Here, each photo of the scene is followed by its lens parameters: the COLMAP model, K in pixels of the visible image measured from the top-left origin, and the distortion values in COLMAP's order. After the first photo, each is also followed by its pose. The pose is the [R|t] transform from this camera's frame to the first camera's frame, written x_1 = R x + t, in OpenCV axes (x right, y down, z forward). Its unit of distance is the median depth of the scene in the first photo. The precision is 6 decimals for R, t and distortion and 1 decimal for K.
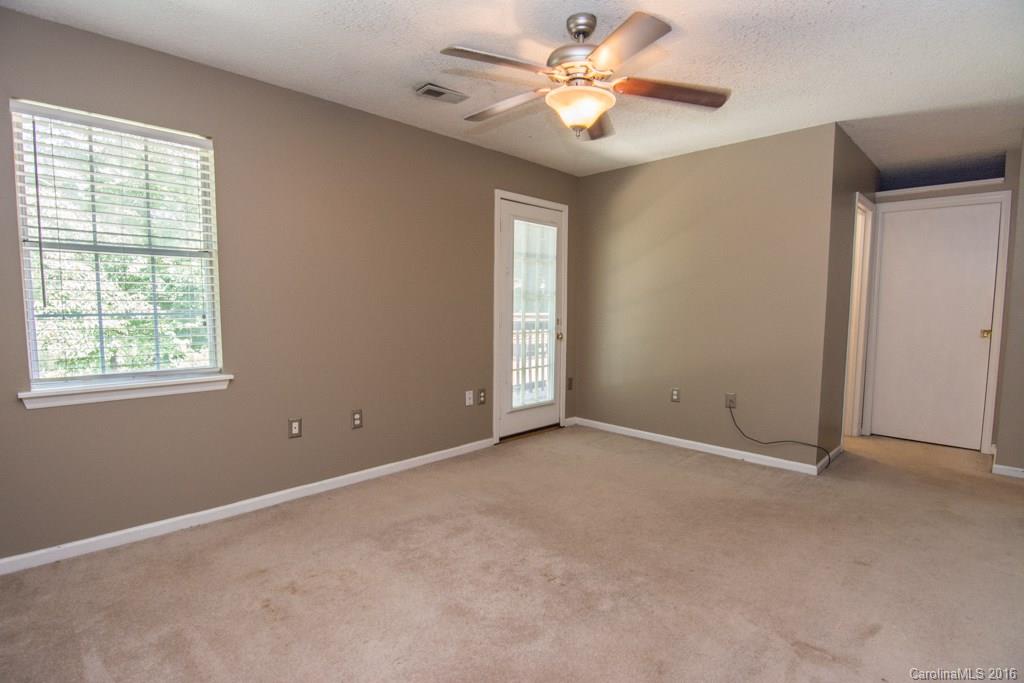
lens RADIAL K [[497.2, 0, 515.4], [0, 497.2, 344.4], [0, 0, 1]] dist [-0.002923, -0.011705]
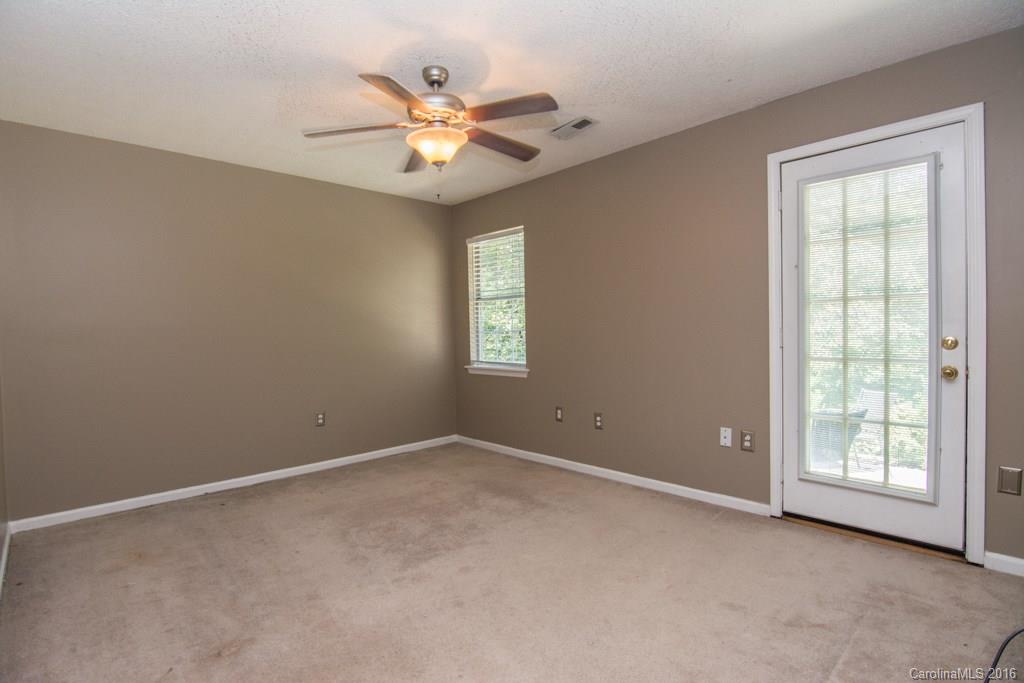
lens RADIAL K [[497.2, 0, 515.4], [0, 497.2, 344.4], [0, 0, 1]] dist [-0.002923, -0.011705]
pose [[-0.025589, 0.021544, -0.999440, 0.693177], [-0.058674, 0.998012, 0.023015, -0.036075], [0.997949, 0.059231, -0.024274, 0.676875]]
